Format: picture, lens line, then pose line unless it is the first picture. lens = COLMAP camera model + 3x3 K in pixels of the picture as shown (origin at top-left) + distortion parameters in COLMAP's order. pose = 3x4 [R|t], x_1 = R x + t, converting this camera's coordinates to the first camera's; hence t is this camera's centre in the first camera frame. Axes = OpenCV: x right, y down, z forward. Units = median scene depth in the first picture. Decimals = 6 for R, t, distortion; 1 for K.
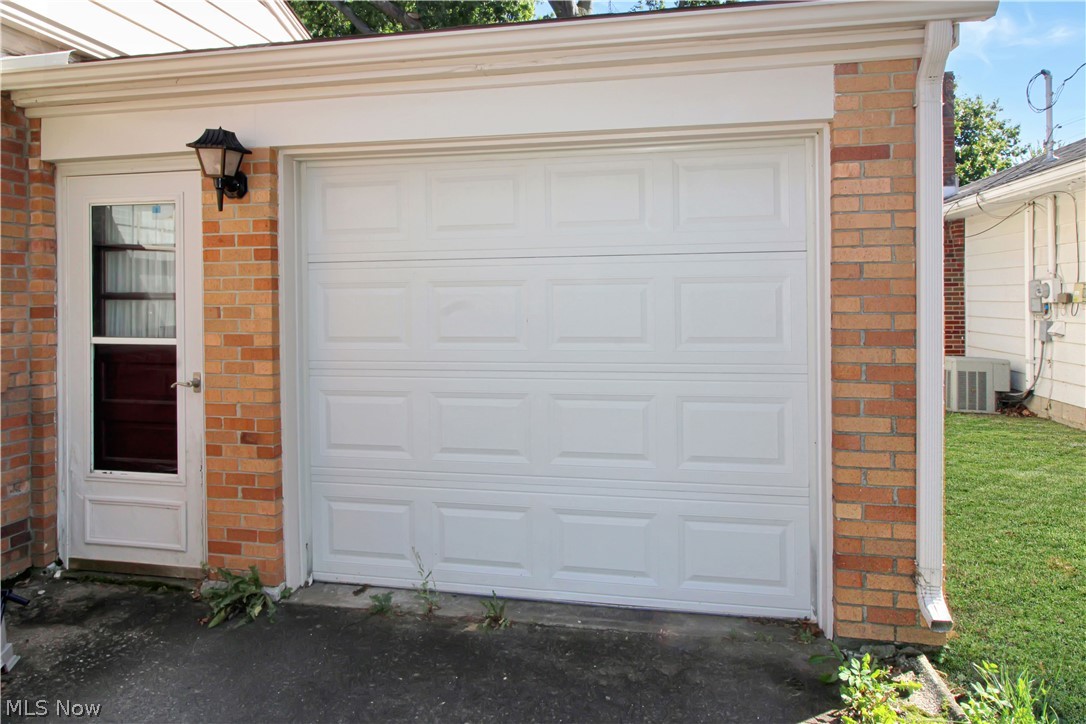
lens RADIAL K [[648.7, 0, 557.8], [0, 648.7, 294.4], [0, 0, 1]] dist [0.000072, -0.000150]
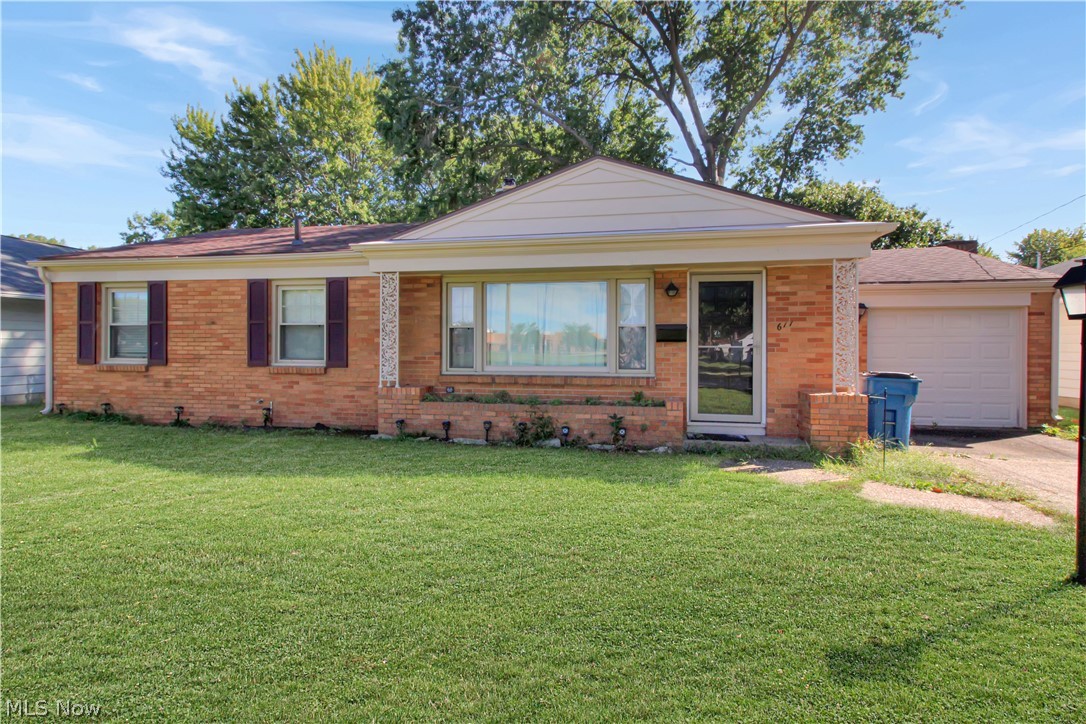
lens RADIAL K [[528.0, 0, 544.8], [0, 528.0, 349.5], [0, 0, 1]] dist [0.033644, 0.000177]
pose [[0.999915, 0.008671, 0.009737, -2.384181], [-0.008717, 0.999951, 0.004691, 0.024775], [-0.009696, -0.004776, 0.999942, -2.162089]]
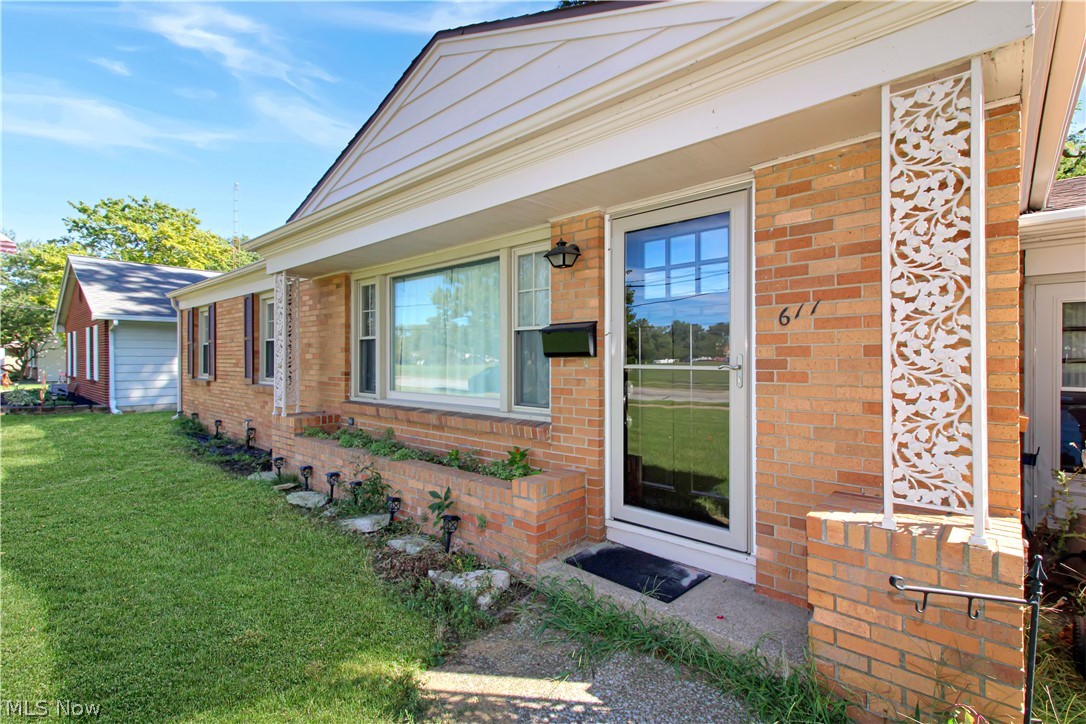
lens RADIAL K [[498.7, 0, 543.0], [0, 498.7, 362.0], [0, 0, 1]] dist [0.001149, 0.000046]
pose [[0.847612, 0.009879, -0.530525, -1.231065], [-0.007201, 0.999949, 0.007115, 0.000120], [0.530568, -0.002210, 0.847639, -0.775337]]
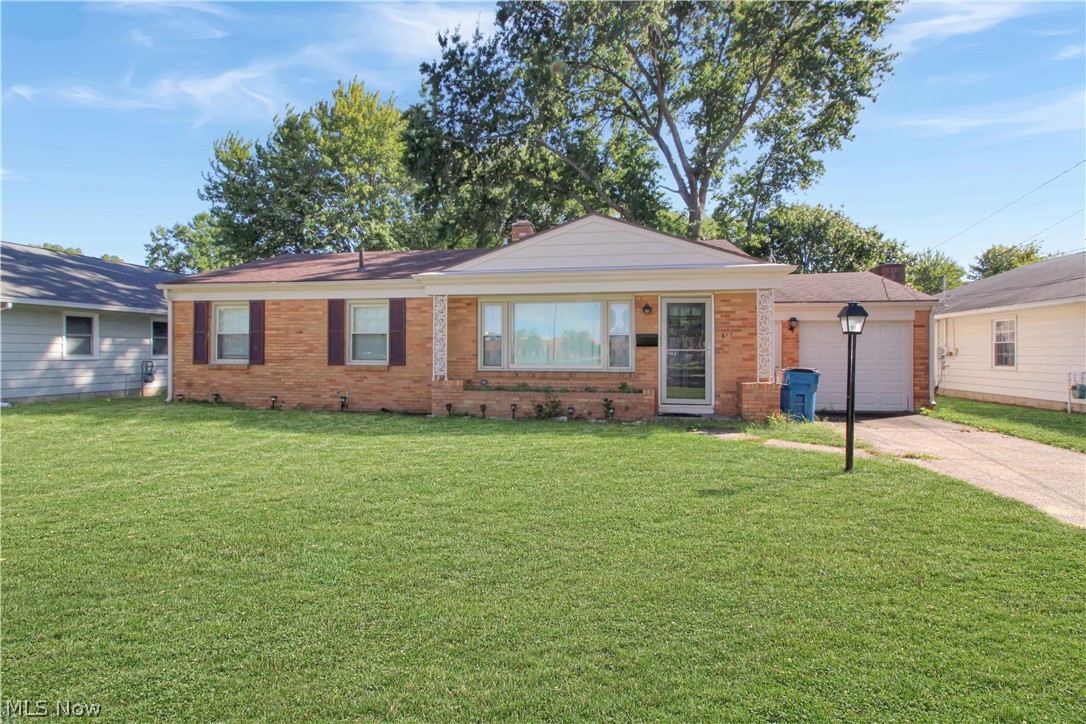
lens RADIAL K [[514.1, 0, 546.9], [0, 514.1, 352.1], [0, 0, 1]] dist [0.001535, -0.000087]
pose [[0.999859, 0.008970, 0.014227, -2.462027], [-0.008963, 0.999960, -0.000607, 0.039653], [-0.014232, 0.000480, 0.999899, -2.986415]]
